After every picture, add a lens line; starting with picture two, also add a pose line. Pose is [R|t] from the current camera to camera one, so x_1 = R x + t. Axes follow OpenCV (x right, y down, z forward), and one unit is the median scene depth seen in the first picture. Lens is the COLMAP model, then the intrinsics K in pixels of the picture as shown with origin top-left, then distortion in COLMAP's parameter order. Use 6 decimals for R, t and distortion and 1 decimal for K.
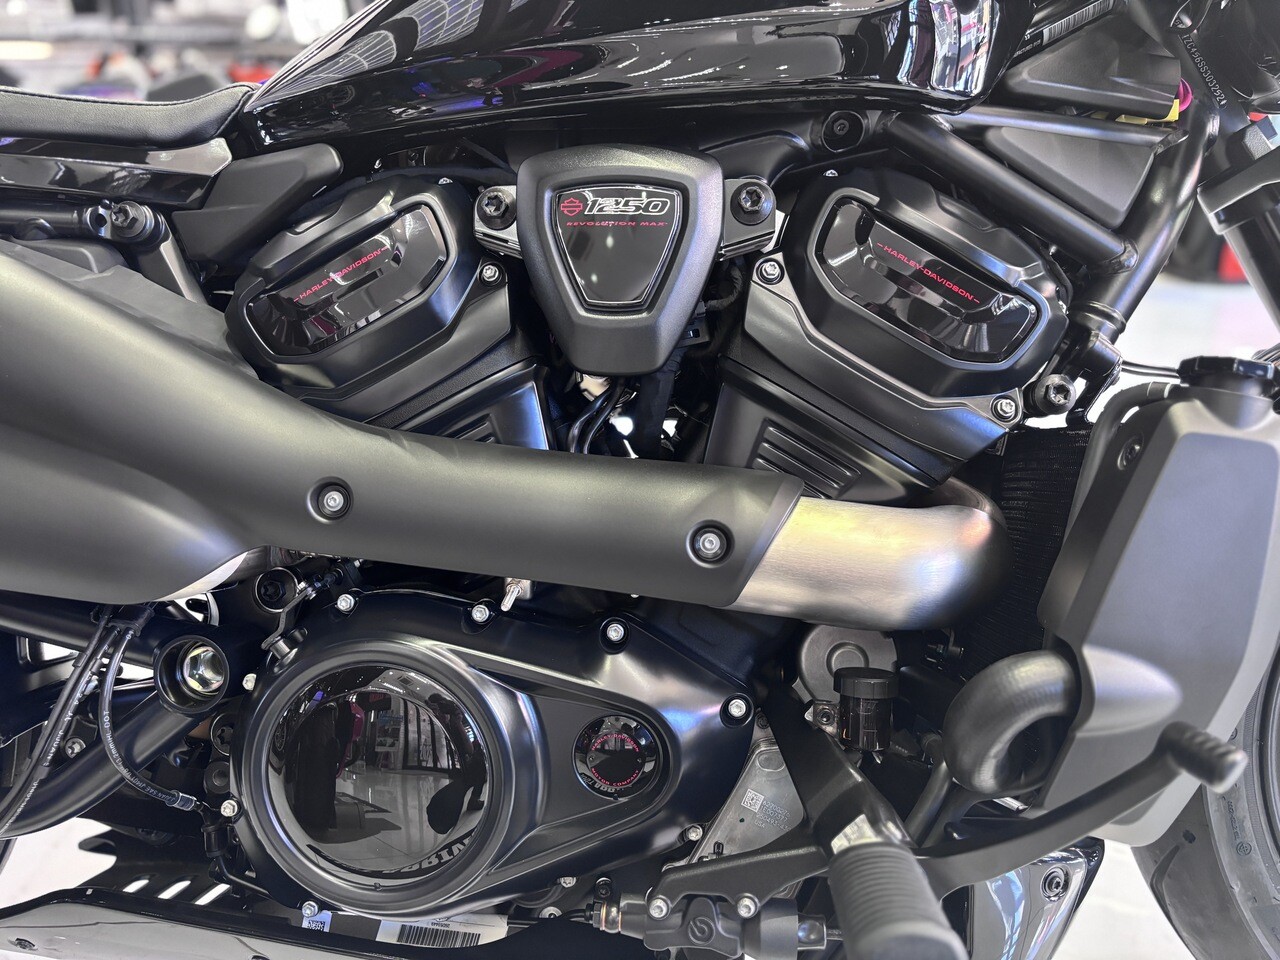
lens RADIAL K [[974.7, 0, 640.0], [0, 974.7, 480.0], [0, 0, 1]] dist [0.000647, -0.001523]
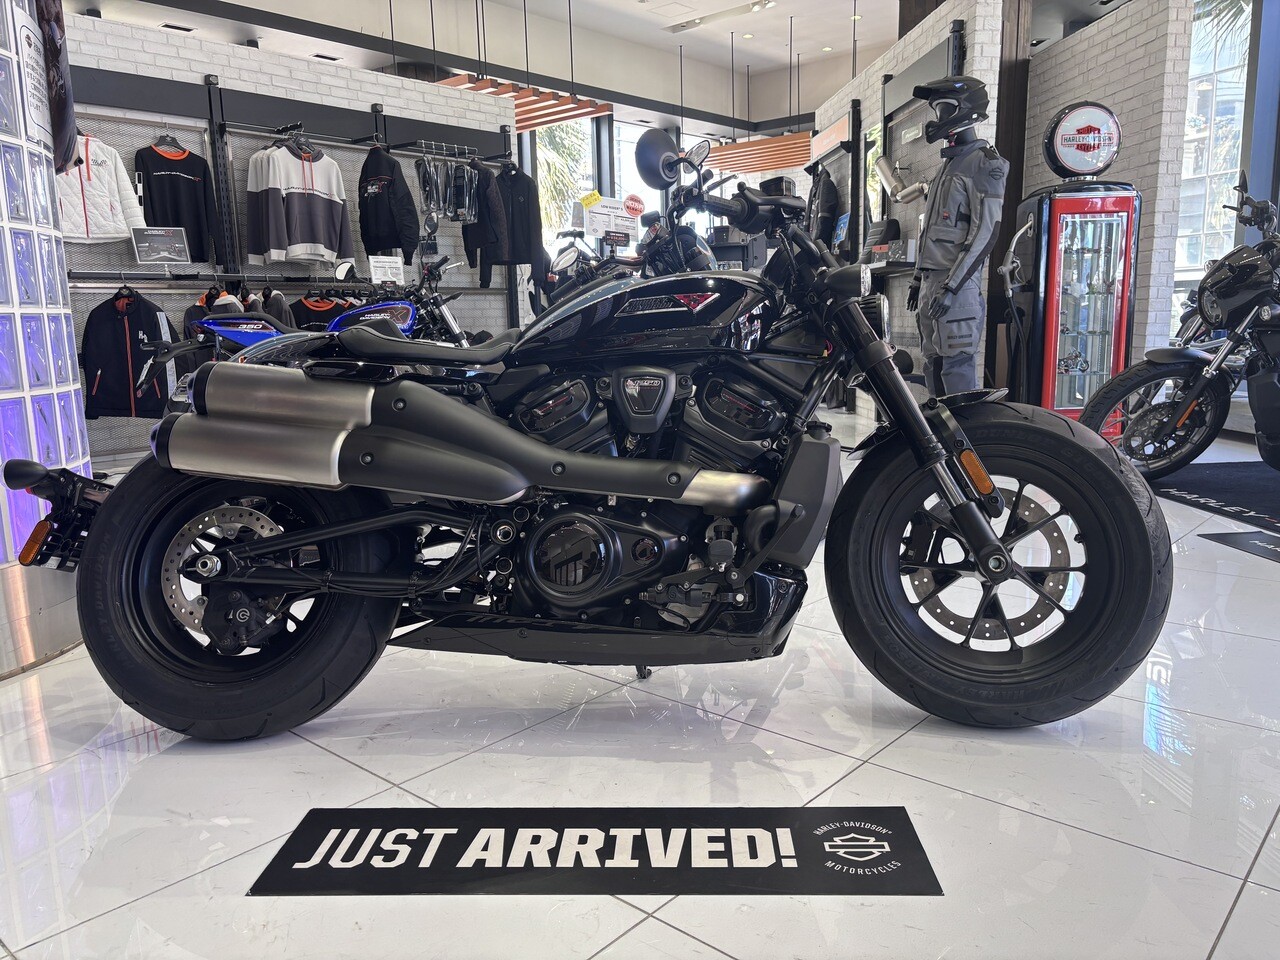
lens RADIAL K [[972.3, 0, 640.0], [0, 972.3, 480.0], [0, 0, 1]] dist [0.028069, -0.002626]
pose [[0.999130, -0.002575, 0.041621, -0.162034], [0.010836, 0.979841, -0.199484, 0.648824], [-0.040268, 0.199761, 0.979017, -2.006302]]
